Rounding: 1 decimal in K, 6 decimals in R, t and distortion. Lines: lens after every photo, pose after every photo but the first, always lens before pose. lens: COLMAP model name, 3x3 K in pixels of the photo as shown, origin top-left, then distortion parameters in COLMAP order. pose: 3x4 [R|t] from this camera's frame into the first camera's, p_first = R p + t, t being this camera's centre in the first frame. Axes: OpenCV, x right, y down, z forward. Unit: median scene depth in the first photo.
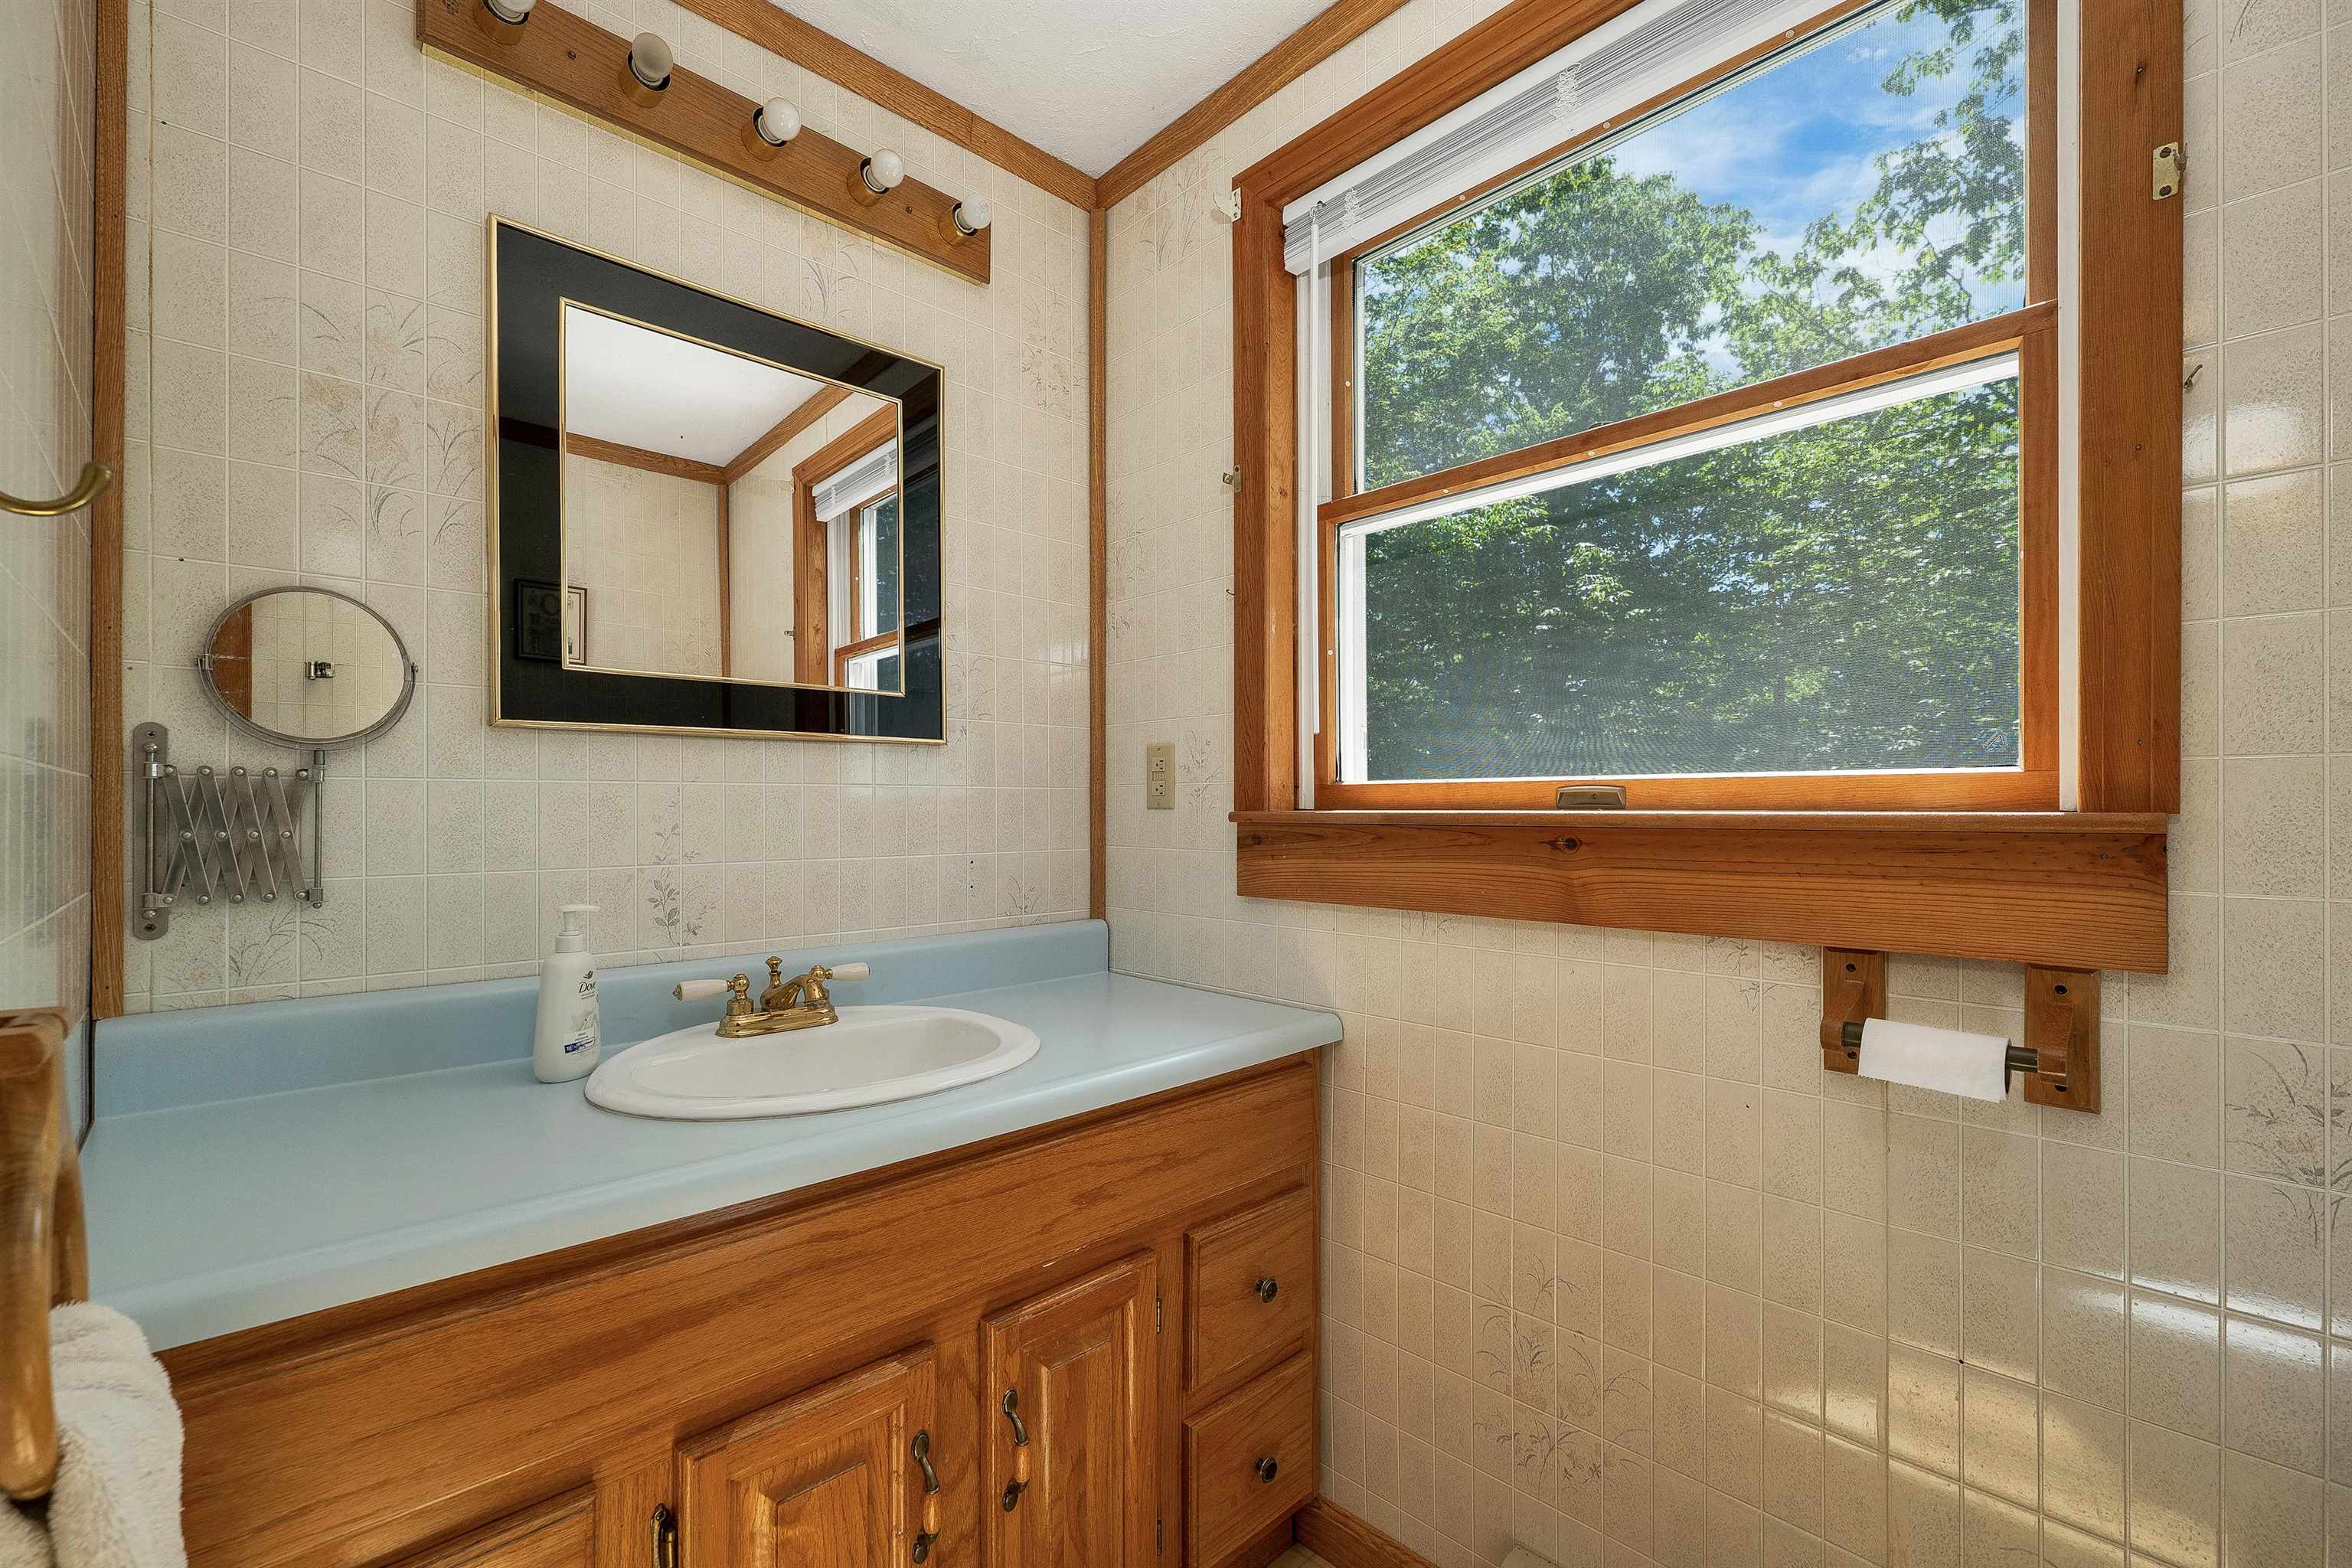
lens RADIAL K [[971.9, 0, 1181.2], [0, 971.9, 792.4], [0, 0, 1]] dist [0.001685, -0.000009]
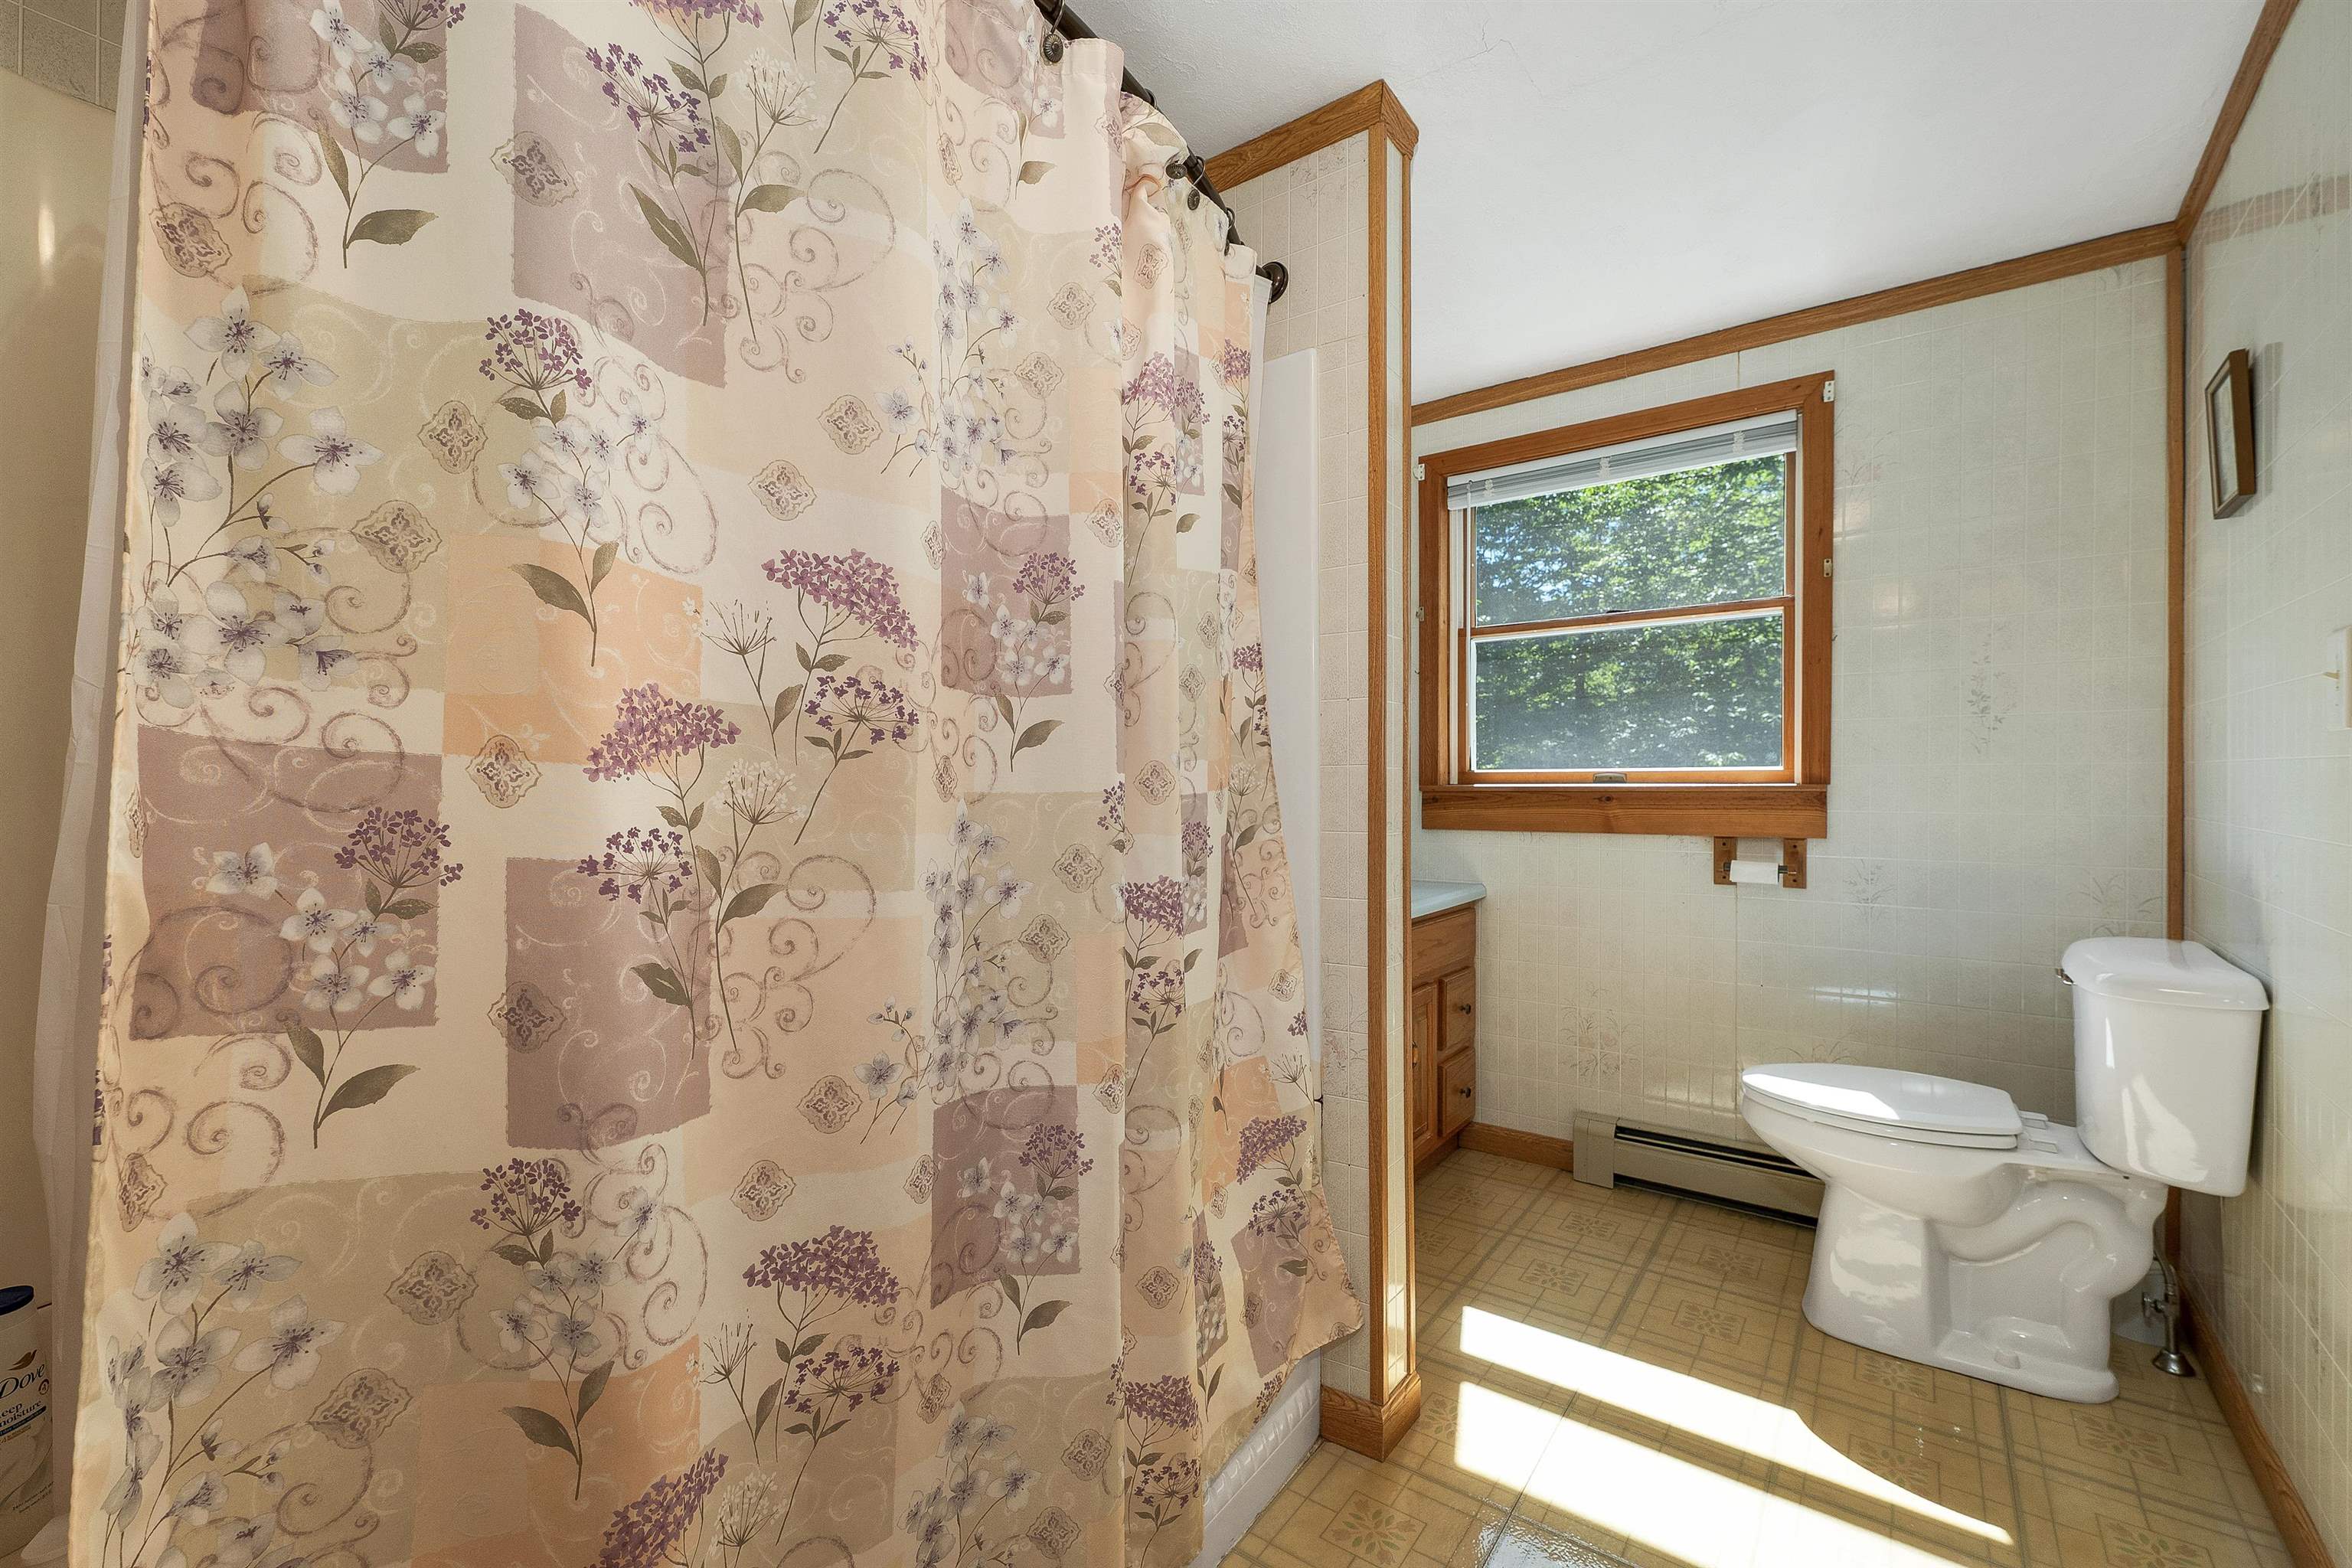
lens RADIAL K [[971.9, 0, 1170.6], [0, 971.9, 779.6], [0, 0, 1]] dist [0.001685, -0.000009]
pose [[0.986639, -0.001702, 0.162914, -0.913873], [-0.000170, 0.999934, 0.011471, -0.017755], [-0.162923, -0.011346, 0.986574, -1.012512]]
